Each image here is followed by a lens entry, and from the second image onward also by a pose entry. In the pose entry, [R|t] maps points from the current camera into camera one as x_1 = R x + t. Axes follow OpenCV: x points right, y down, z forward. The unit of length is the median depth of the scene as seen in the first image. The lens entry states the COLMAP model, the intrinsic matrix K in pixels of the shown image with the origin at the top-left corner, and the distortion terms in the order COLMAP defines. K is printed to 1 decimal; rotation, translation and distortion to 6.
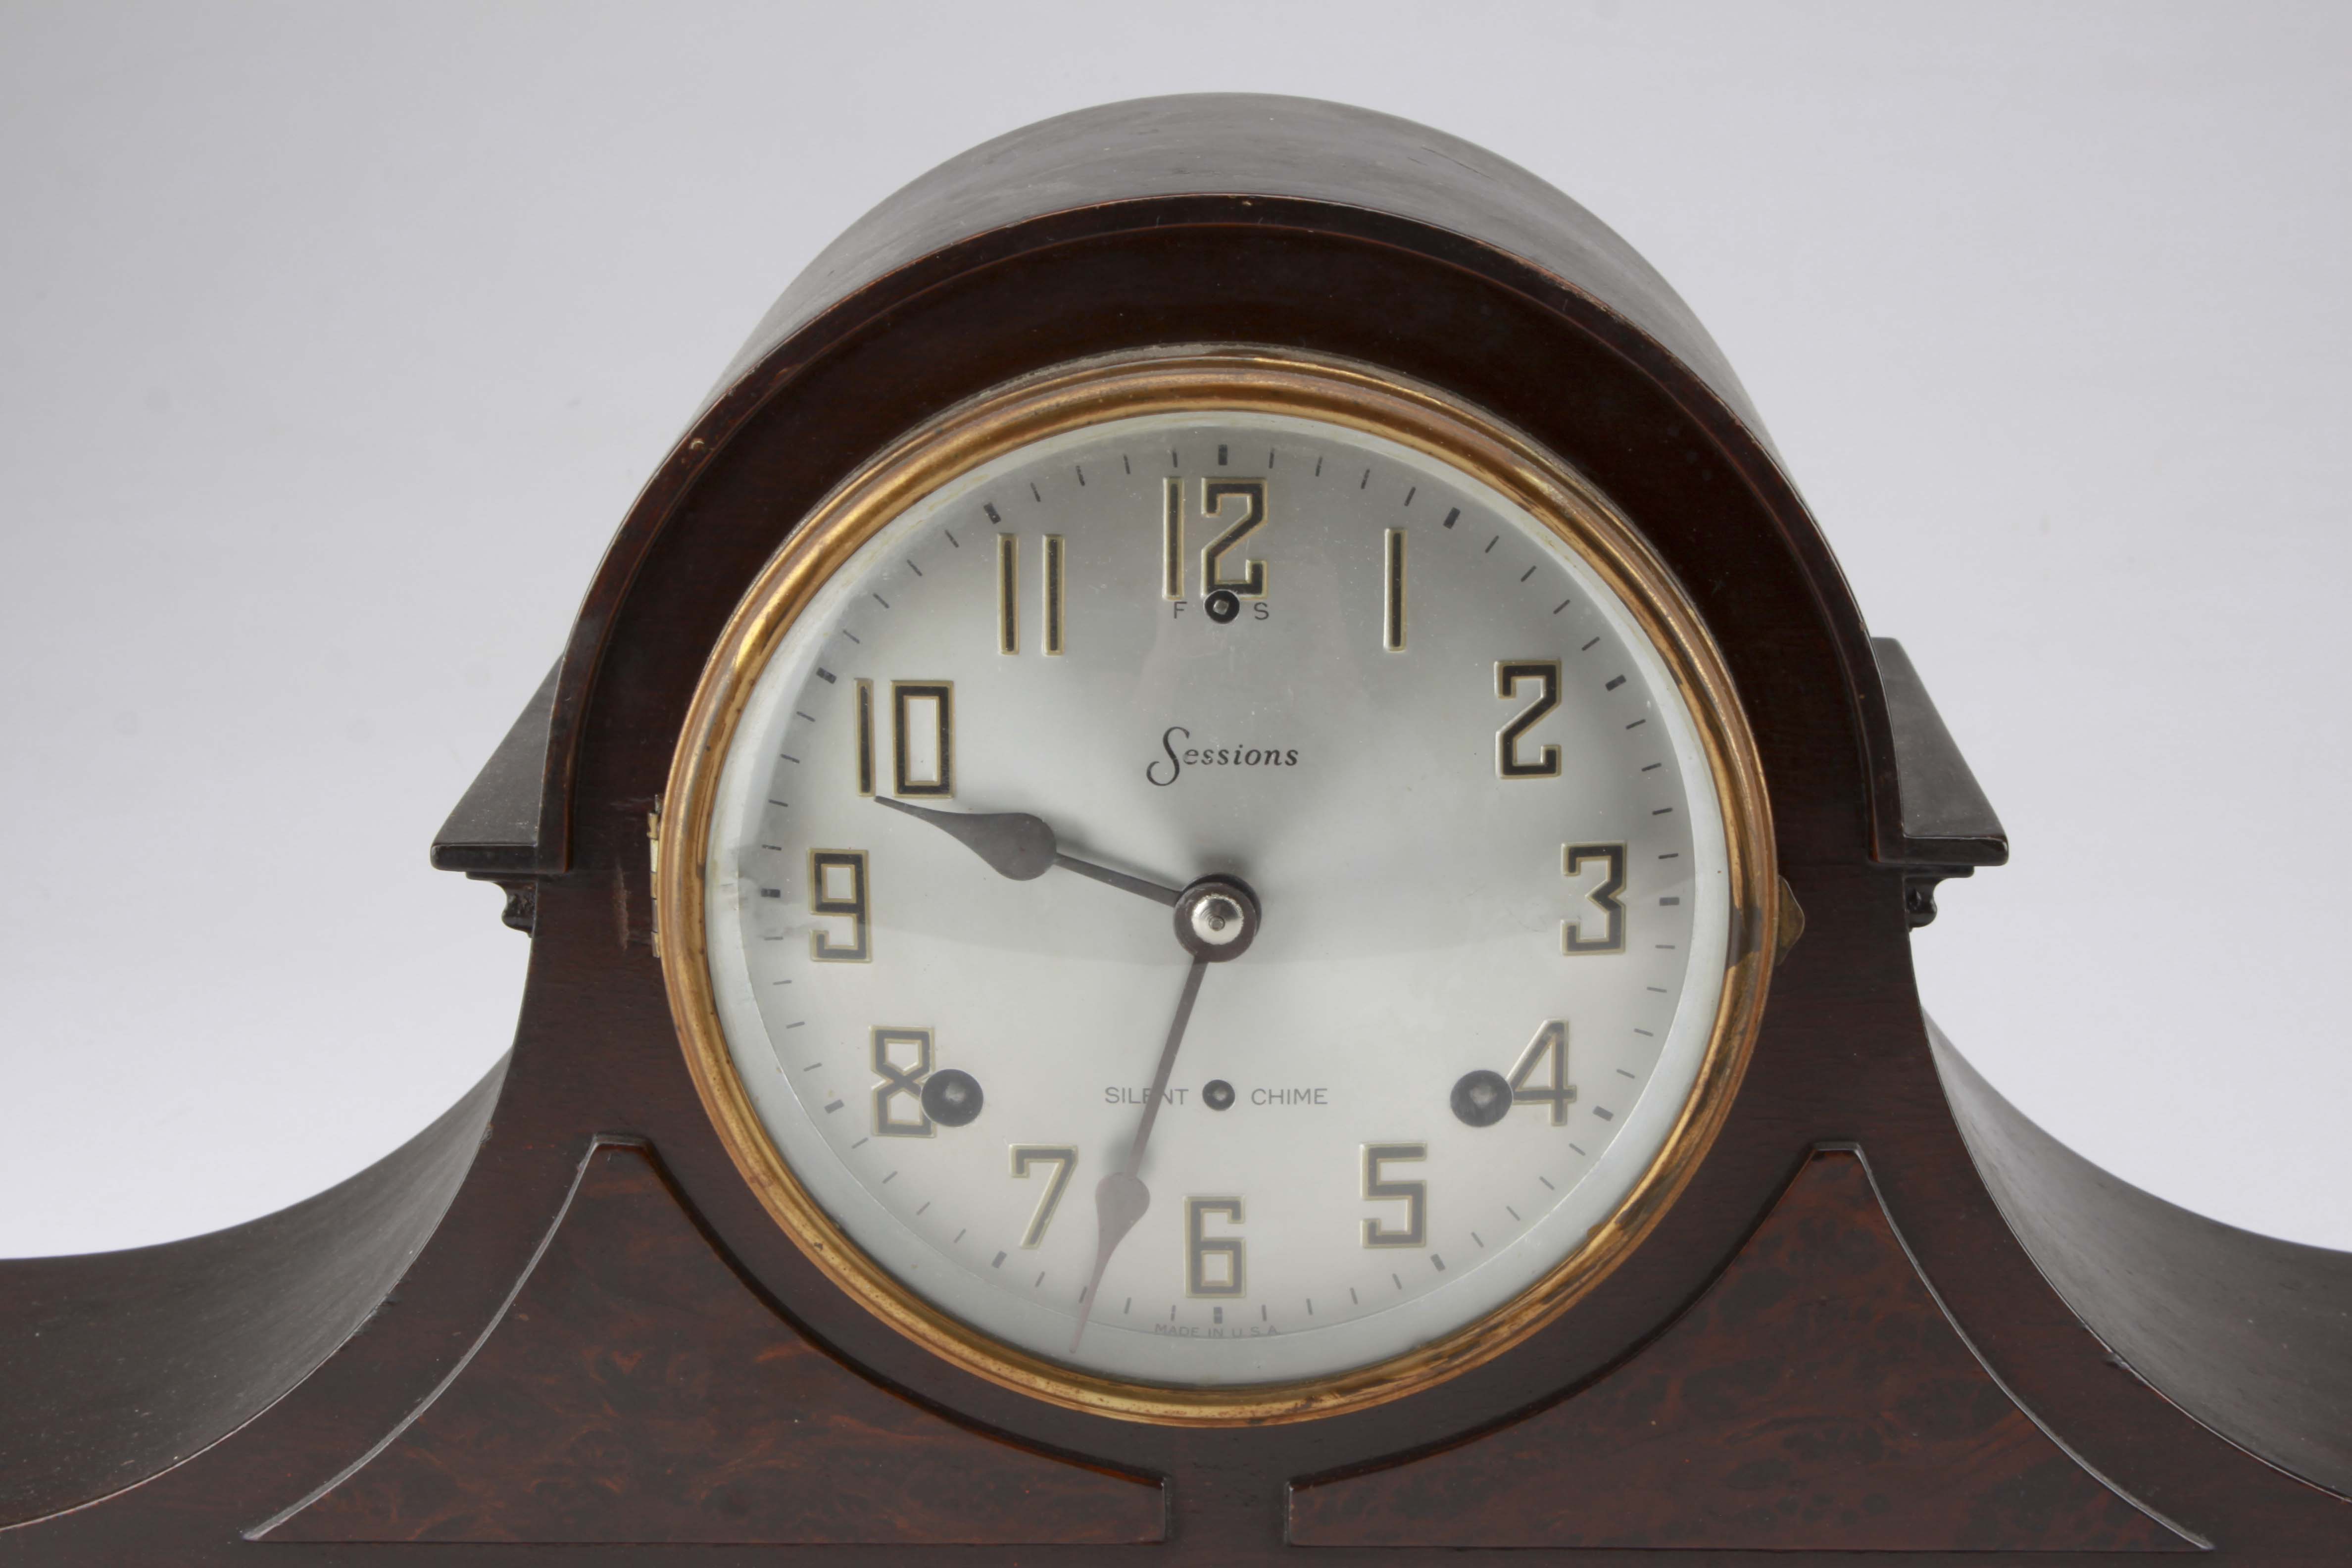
lens RADIAL K [[4557.9, 0, 1201.5], [0, 4557.9, 765.5], [0, 0, 1]] dist [0.031074, 0.000000]
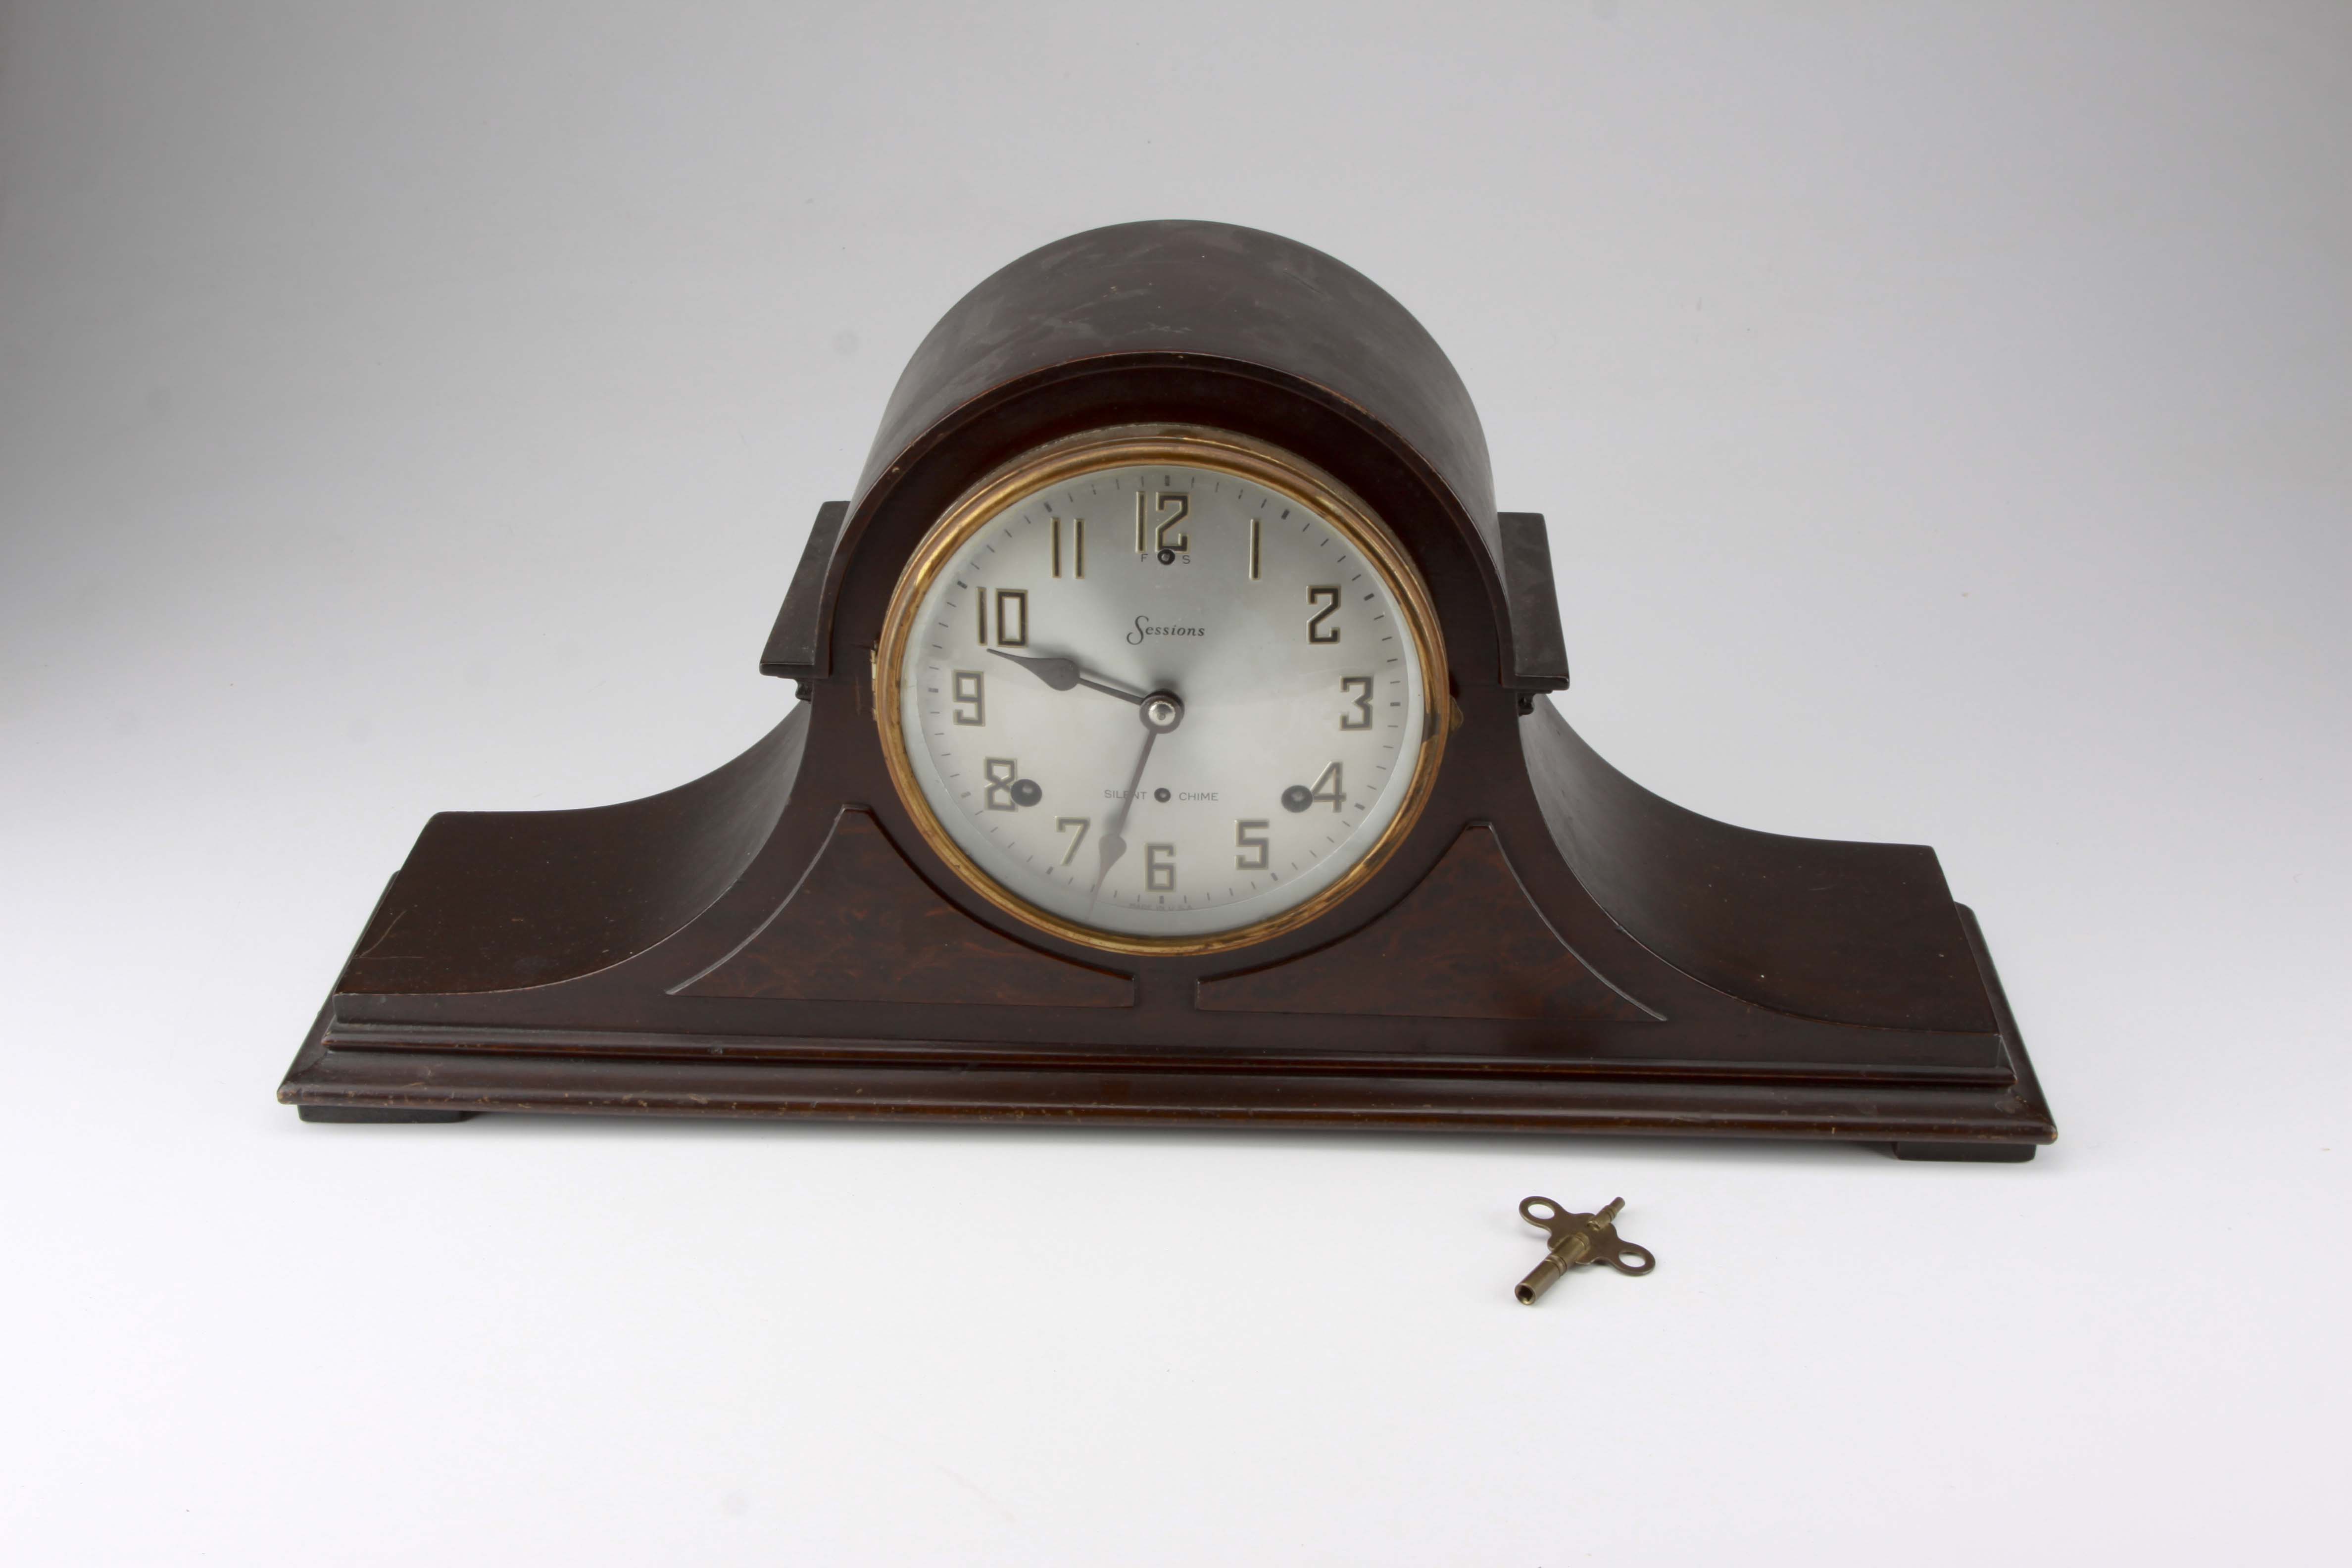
lens RADIAL K [[3168.2, 0, 1193.8], [0, 3168.2, 787.4], [0, 0, 1]] dist [-0.062826, 0.000000]
pose [[0.999761, 0.019367, -0.010178, 0.030939], [-0.017041, 0.981077, 0.192869, -0.192731], [0.013721, -0.192649, 0.981172, -0.329957]]
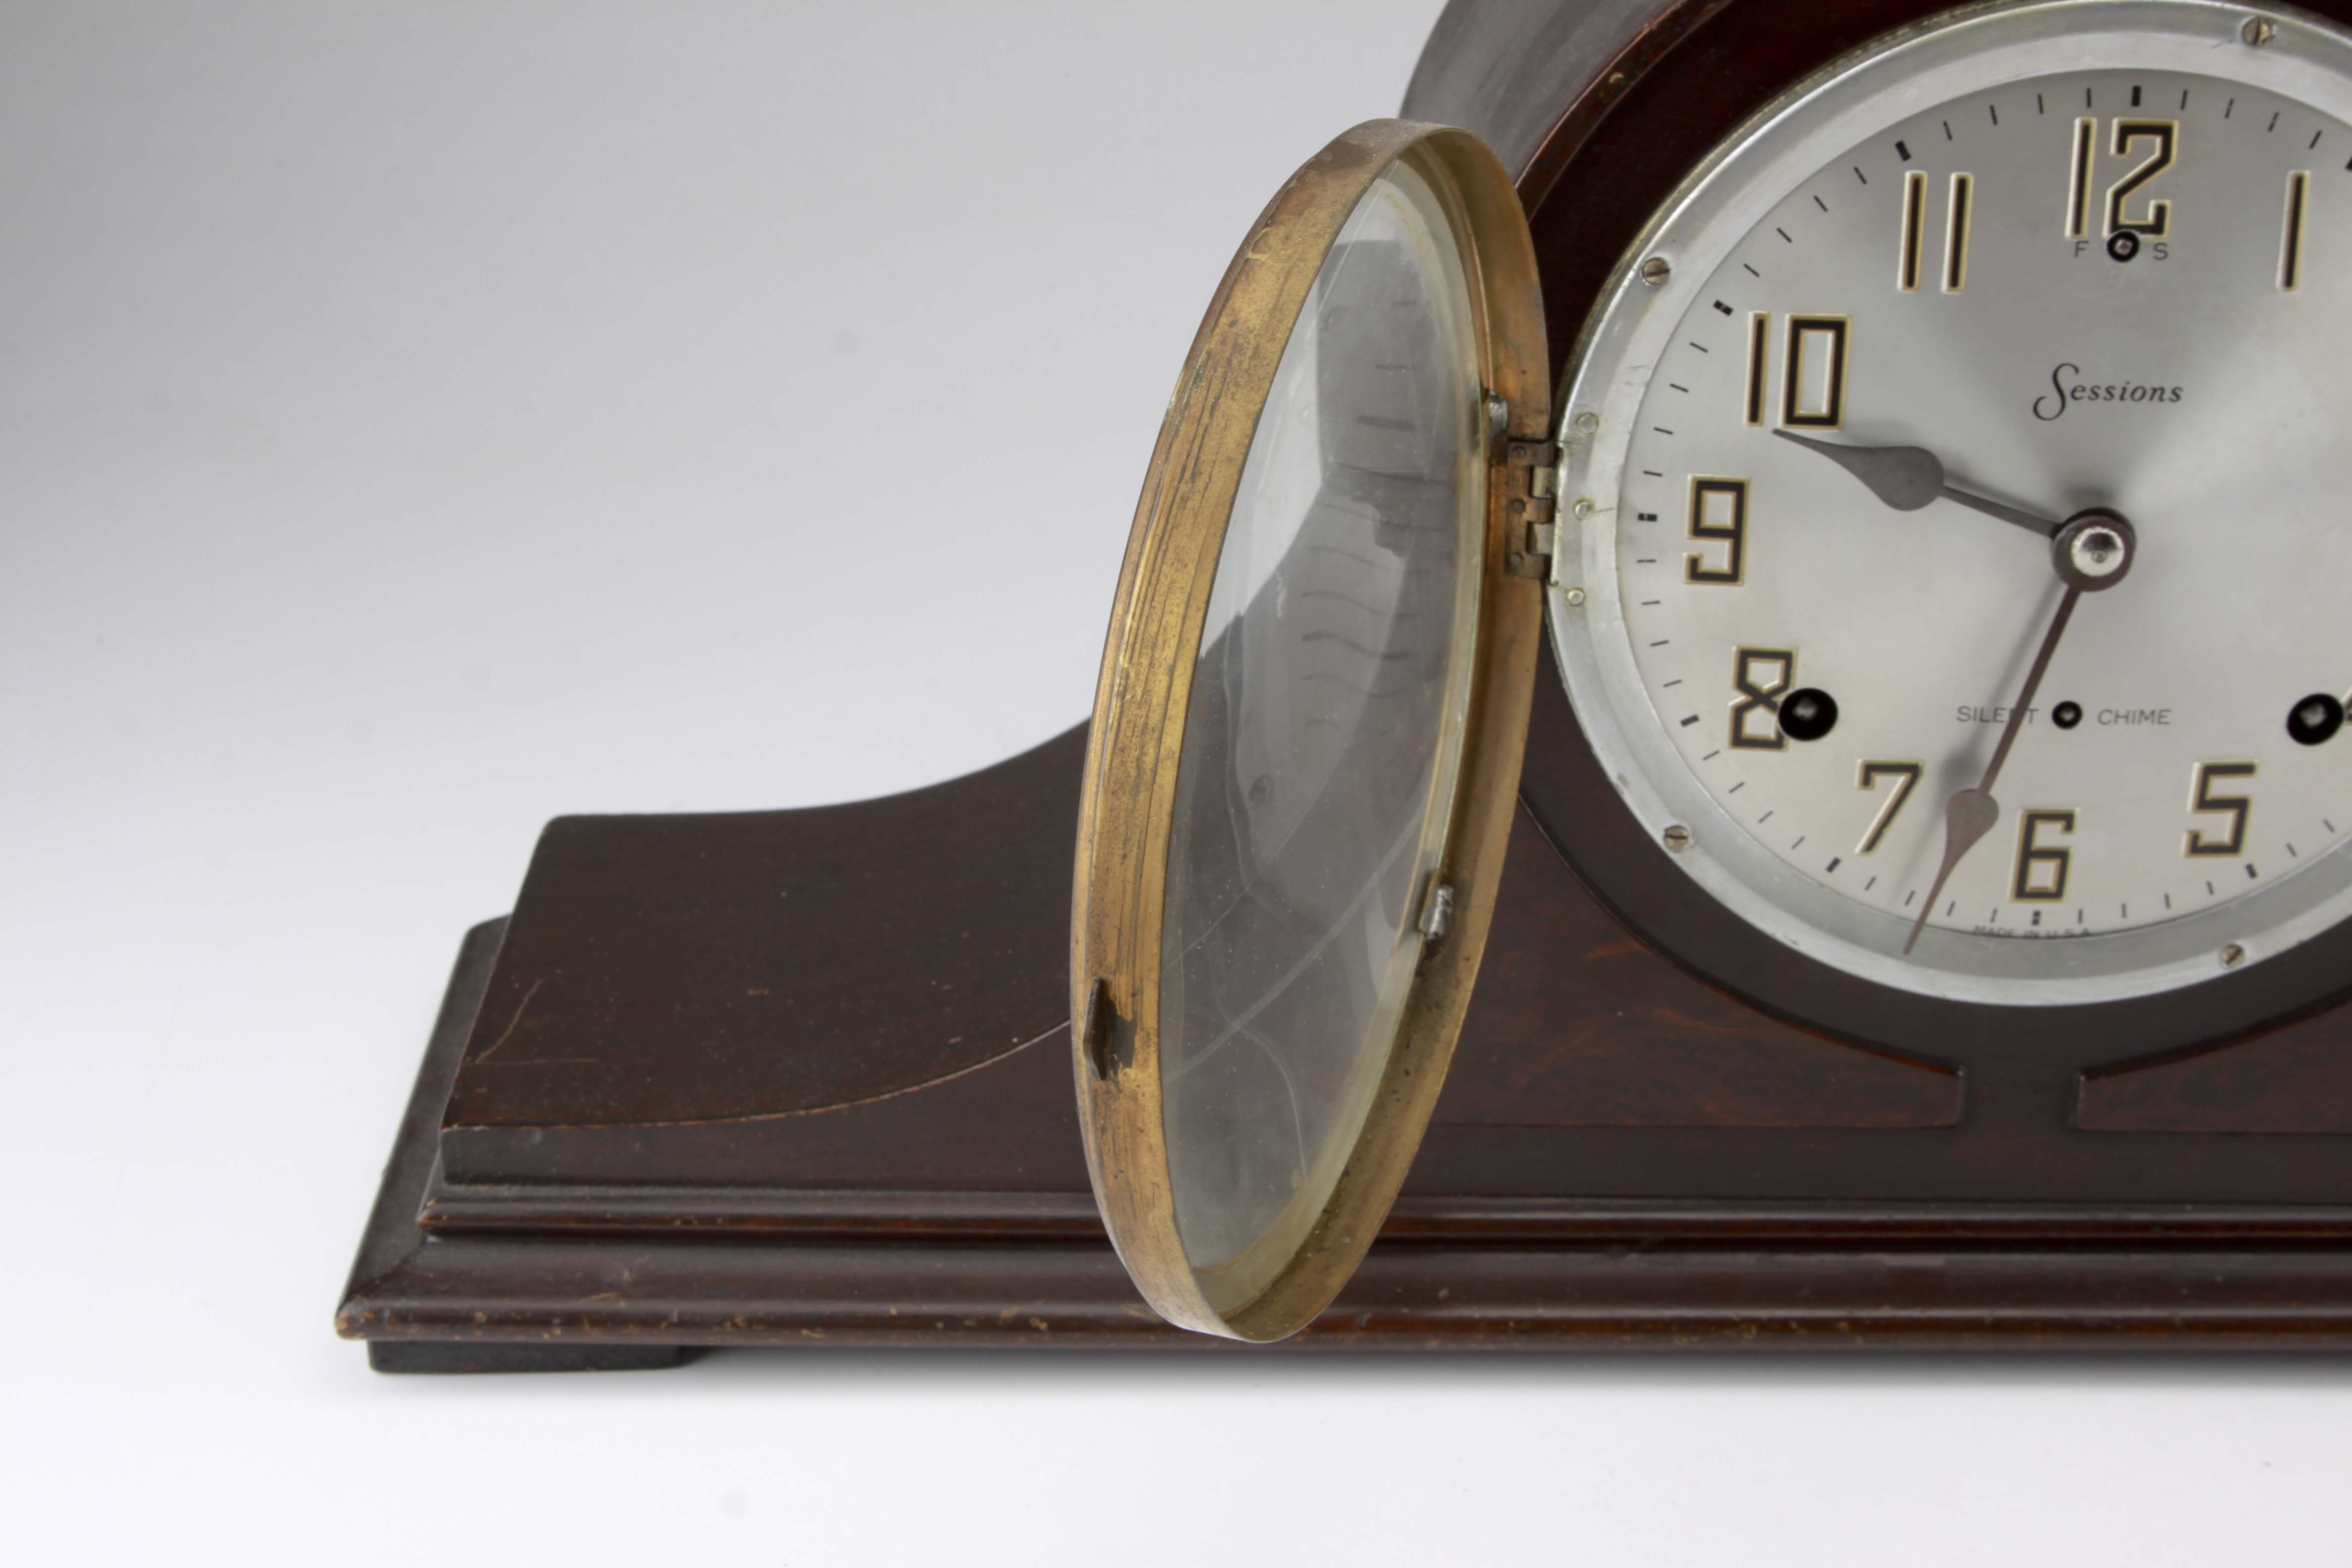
lens RADIAL K [[4149.8, 0, 1238.9], [0, 4149.8, 778.5], [0, 0, 1]] dist [0.022404, 0.000000]
pose [[0.999233, 0.008330, 0.038268, -0.220104], [-0.013786, 0.989394, 0.144598, -0.047274], [-0.036657, -0.145015, 0.988750, 0.072446]]
